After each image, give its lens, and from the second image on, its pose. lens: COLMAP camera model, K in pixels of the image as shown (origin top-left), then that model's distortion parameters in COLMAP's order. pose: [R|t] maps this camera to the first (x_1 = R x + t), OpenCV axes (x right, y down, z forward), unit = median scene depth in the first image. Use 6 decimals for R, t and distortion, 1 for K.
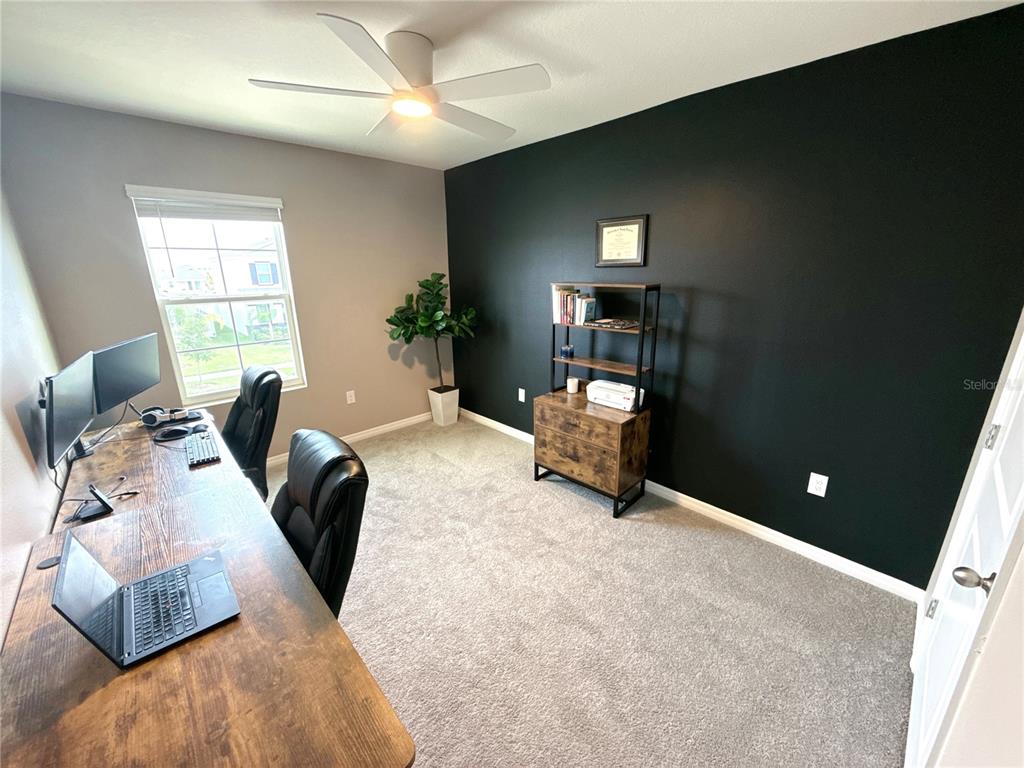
lens RADIAL K [[411.0, 0, 512.0], [0, 411.0, 384.0], [0, 0, 1]] dist [0.000197, 0.000257]
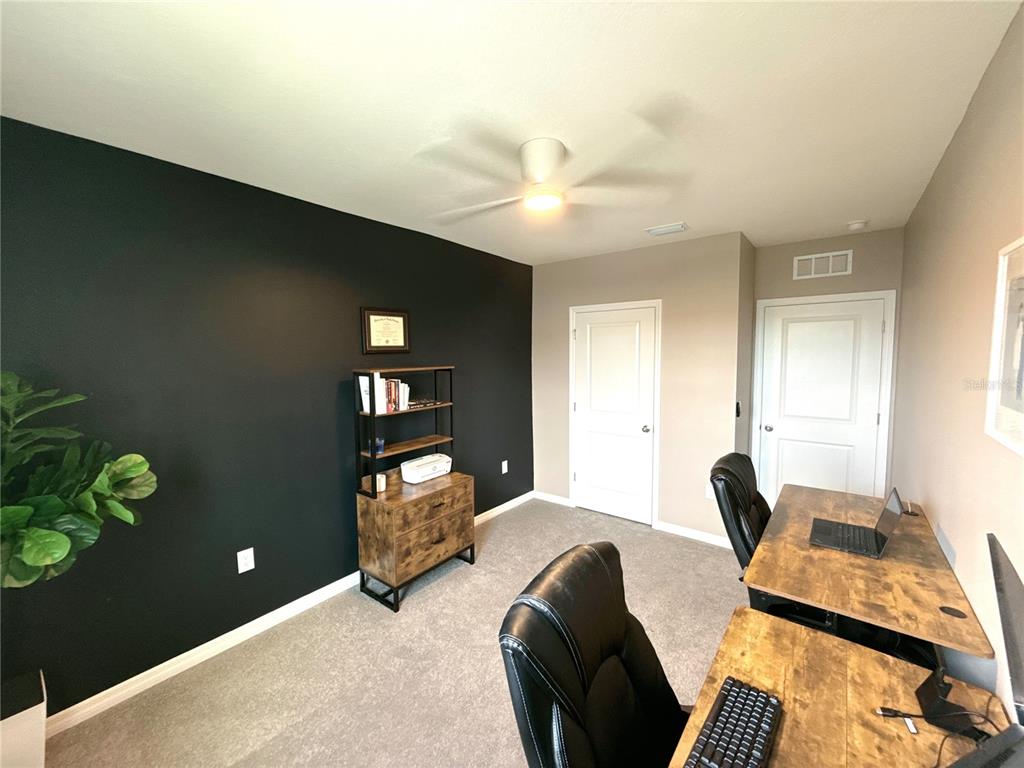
lens RADIAL K [[411.0, 0, 512.0], [0, 411.0, 384.0], [0, 0, 1]] dist [0.000197, 0.000257]
pose [[-0.149575, -0.066359, 0.986521, -0.821490], [0.284979, 0.952512, 0.107280, -0.231573], [-0.946792, 0.297184, -0.123561, 0.852316]]
